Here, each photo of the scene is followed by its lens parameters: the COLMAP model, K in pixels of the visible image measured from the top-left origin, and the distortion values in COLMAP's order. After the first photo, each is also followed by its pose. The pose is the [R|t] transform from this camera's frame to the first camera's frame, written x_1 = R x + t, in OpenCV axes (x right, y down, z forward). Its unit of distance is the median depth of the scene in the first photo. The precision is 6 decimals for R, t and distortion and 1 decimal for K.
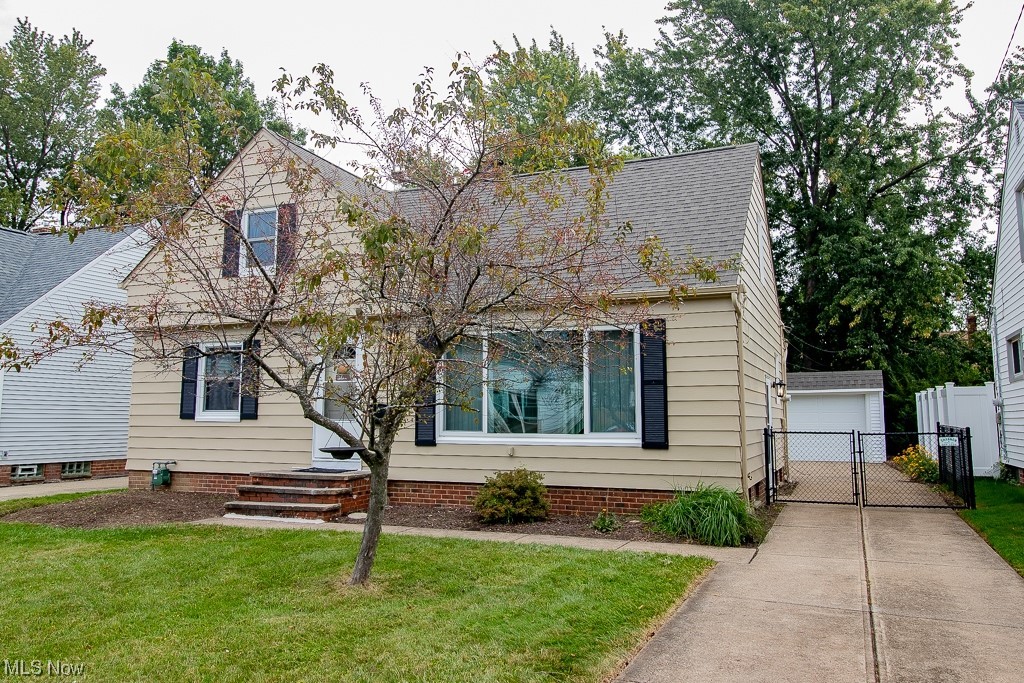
lens RADIAL K [[791.4, 0, 508.0], [0, 791.4, 332.7], [0, 0, 1]] dist [0.005891, 0.000248]
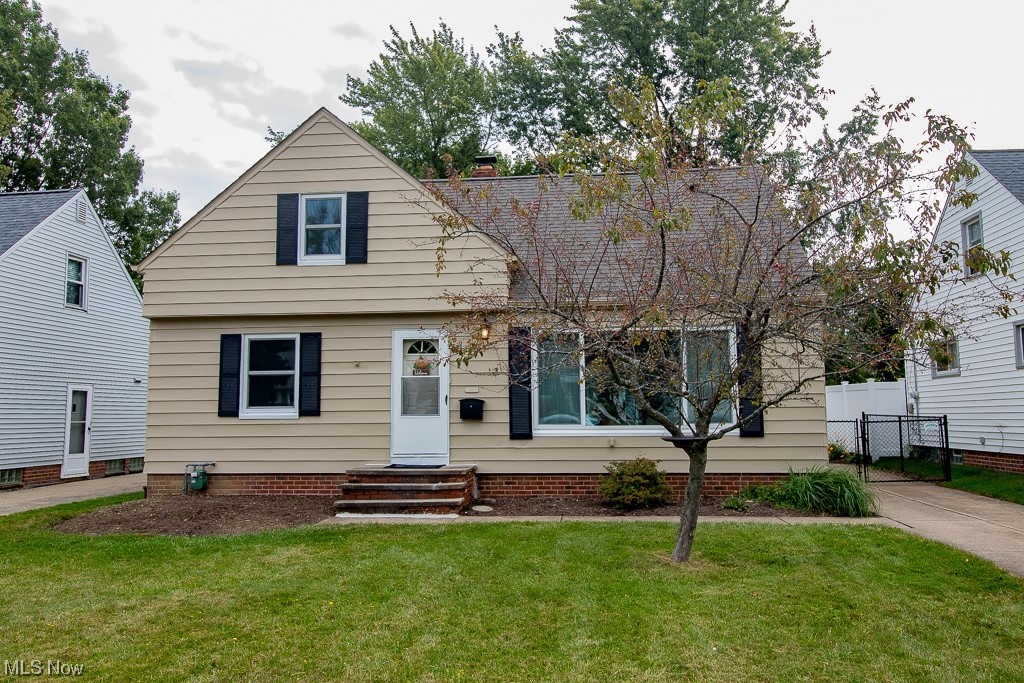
lens RADIAL K [[798.1, 0, 514.5], [0, 798.1, 348.1], [0, 0, 1]] dist [0.017830, 0.001555]
pose [[0.954787, 0.013176, 0.296999, -0.373228], [-0.020852, 0.999525, 0.022694, 0.001369], [-0.296559, -0.027861, 0.954608, 0.015037]]
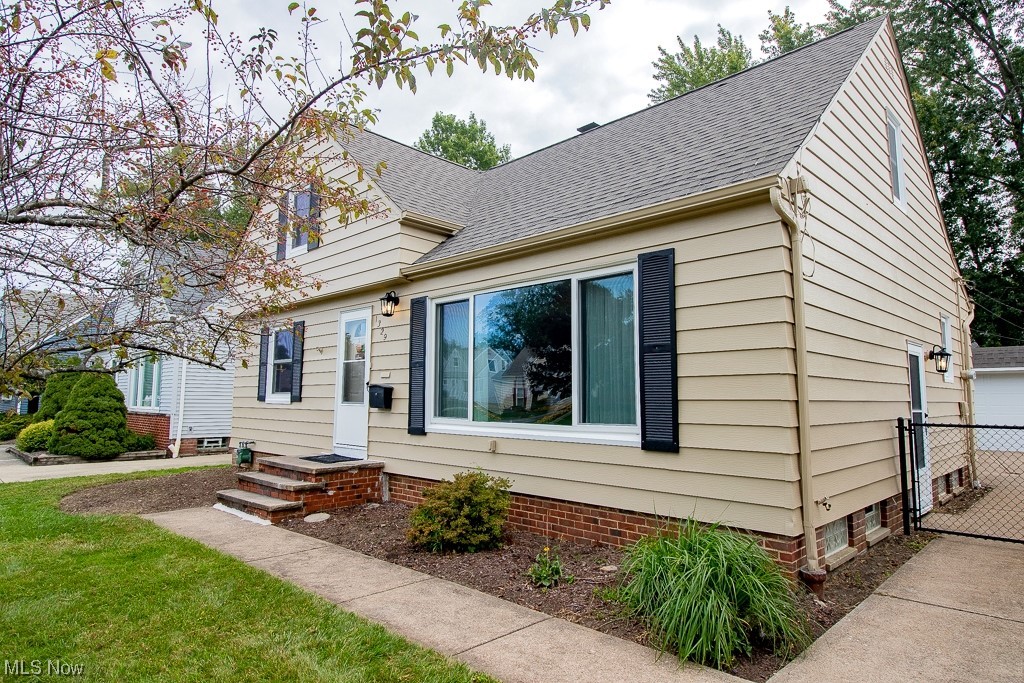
lens RADIAL K [[603.1, 0, 514.9], [0, 603.1, 337.4], [0, 0, 1]] dist [-0.006692, -0.003792]
pose [[0.929506, -0.035621, -0.367084, 0.203492], [0.037887, 0.999281, -0.001031, 0.039516], [0.366857, -0.012950, 0.930187, 0.395438]]
